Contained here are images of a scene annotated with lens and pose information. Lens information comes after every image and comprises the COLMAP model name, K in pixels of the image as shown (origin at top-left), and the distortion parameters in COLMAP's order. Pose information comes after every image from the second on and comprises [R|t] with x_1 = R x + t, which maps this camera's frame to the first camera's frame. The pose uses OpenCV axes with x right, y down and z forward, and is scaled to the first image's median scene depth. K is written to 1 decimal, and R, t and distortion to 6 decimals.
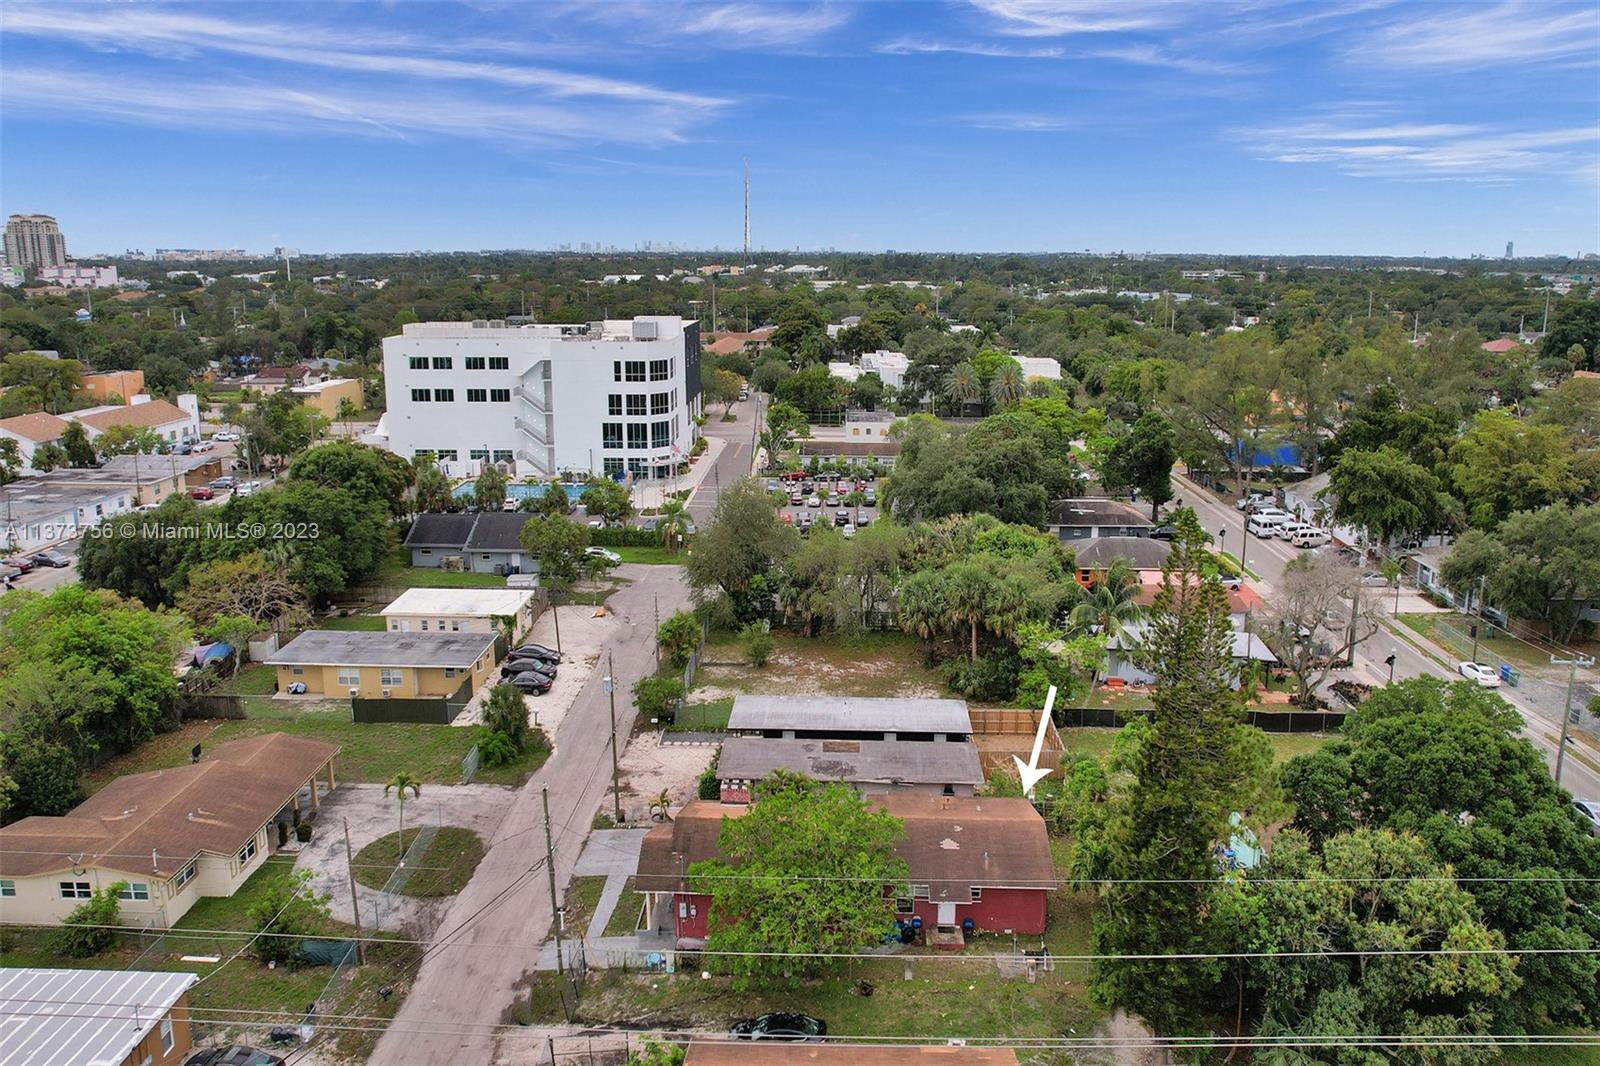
lens RADIAL K [[1078.1, 0, 771.3], [0, 1078.1, 531.9], [0, 0, 1]] dist [-0.057892, 0.047718]
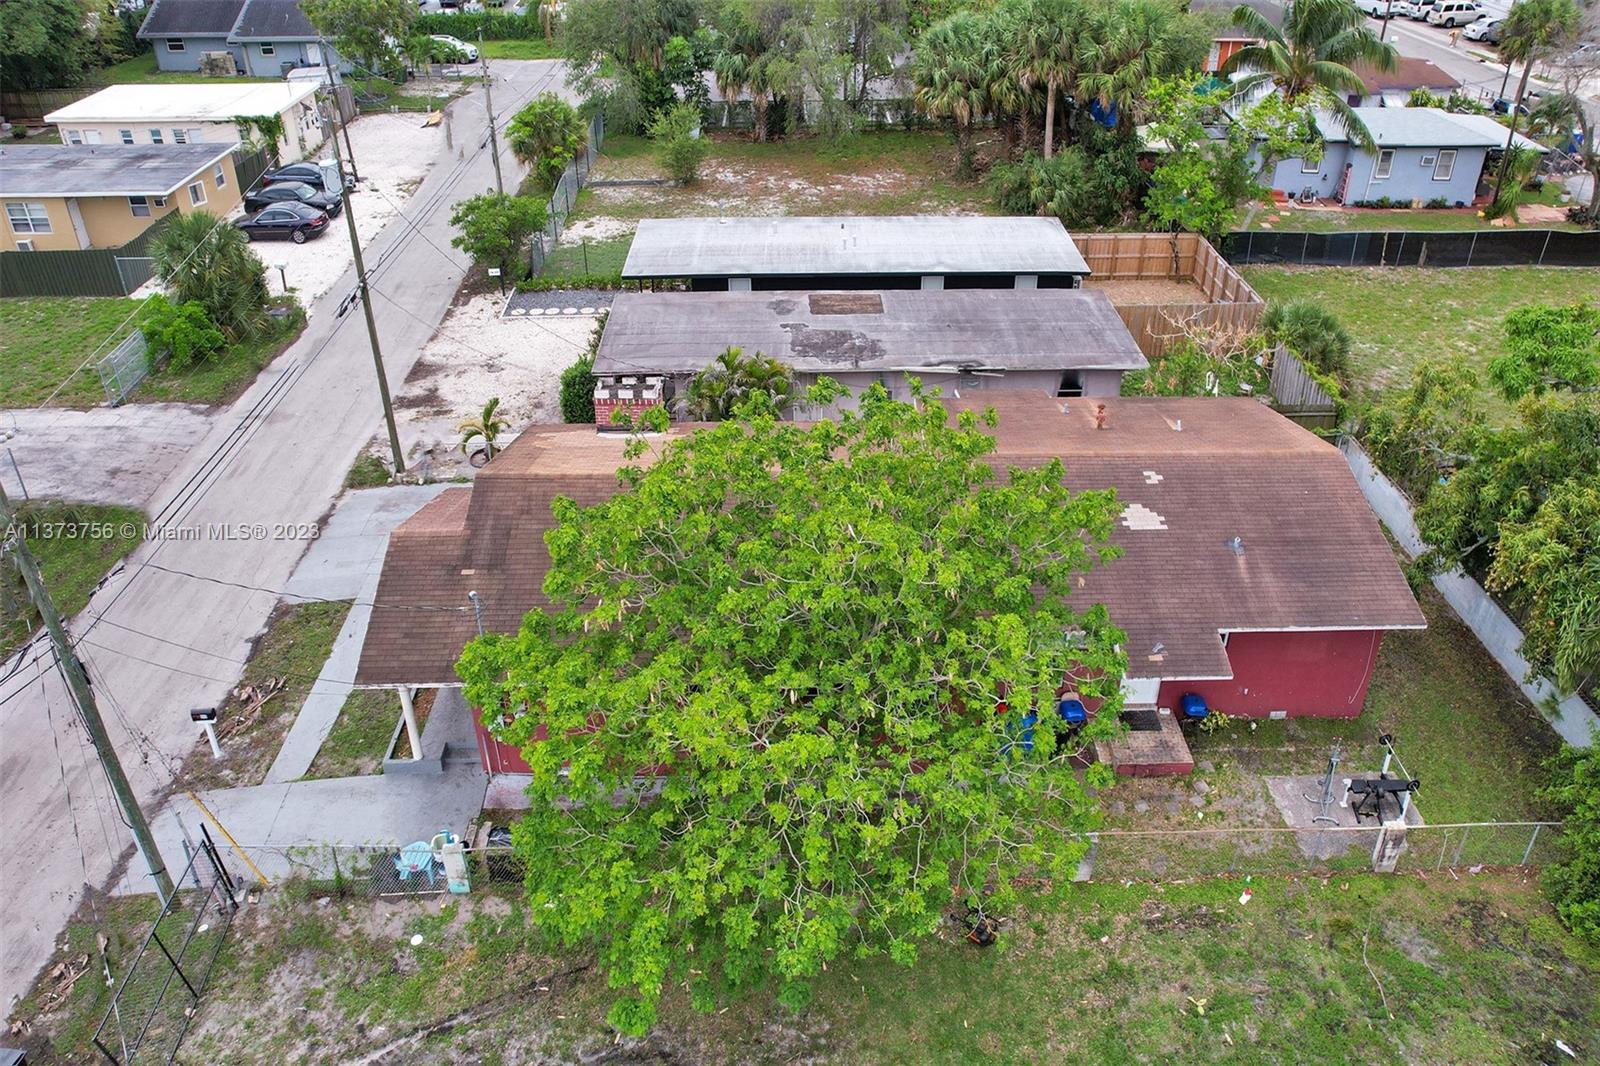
lens RADIAL K [[1078.1, 0, 771.3], [0, 1078.1, 531.9], [0, 0, 1]] dist [-0.057892, 0.047718]
pose [[0.998159, -0.041598, 0.044142, 0.002833], [0.022059, 0.926900, 0.374659, 0.089310], [-0.056500, -0.372996, 0.926111, 0.403136]]
